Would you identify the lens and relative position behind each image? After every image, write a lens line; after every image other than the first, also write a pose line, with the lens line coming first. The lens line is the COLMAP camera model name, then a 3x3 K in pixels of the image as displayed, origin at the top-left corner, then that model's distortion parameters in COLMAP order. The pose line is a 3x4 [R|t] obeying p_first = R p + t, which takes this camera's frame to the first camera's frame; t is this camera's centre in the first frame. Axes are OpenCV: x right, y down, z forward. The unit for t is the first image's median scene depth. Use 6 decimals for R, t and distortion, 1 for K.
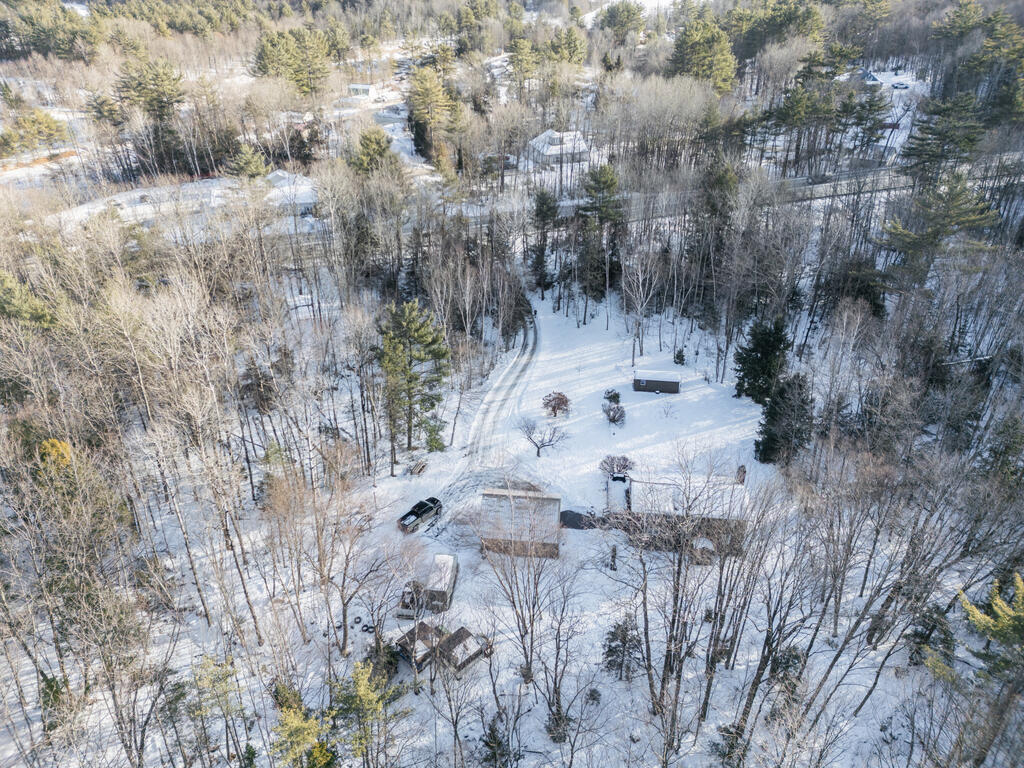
lens RADIAL K [[719.0, 0, 512.0], [0, 719.0, 384.0], [0, 0, 1]] dist [0.108433, -0.116350]
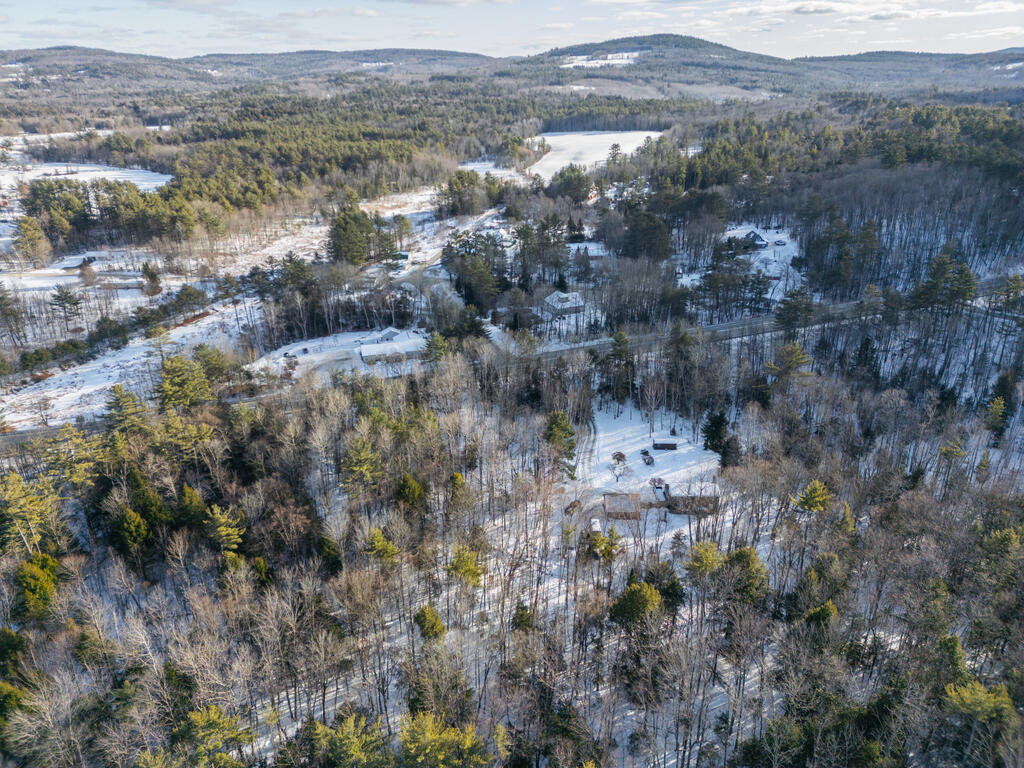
lens RADIAL K [[719.0, 0, 512.0], [0, 719.0, 384.0], [0, 0, 1]] dist [0.108433, -0.116350]
pose [[0.994998, -0.046394, 0.088464, -0.383771], [0.057503, 0.990173, -0.127476, 0.061258], [-0.081680, 0.131925, 0.987889, -0.943049]]
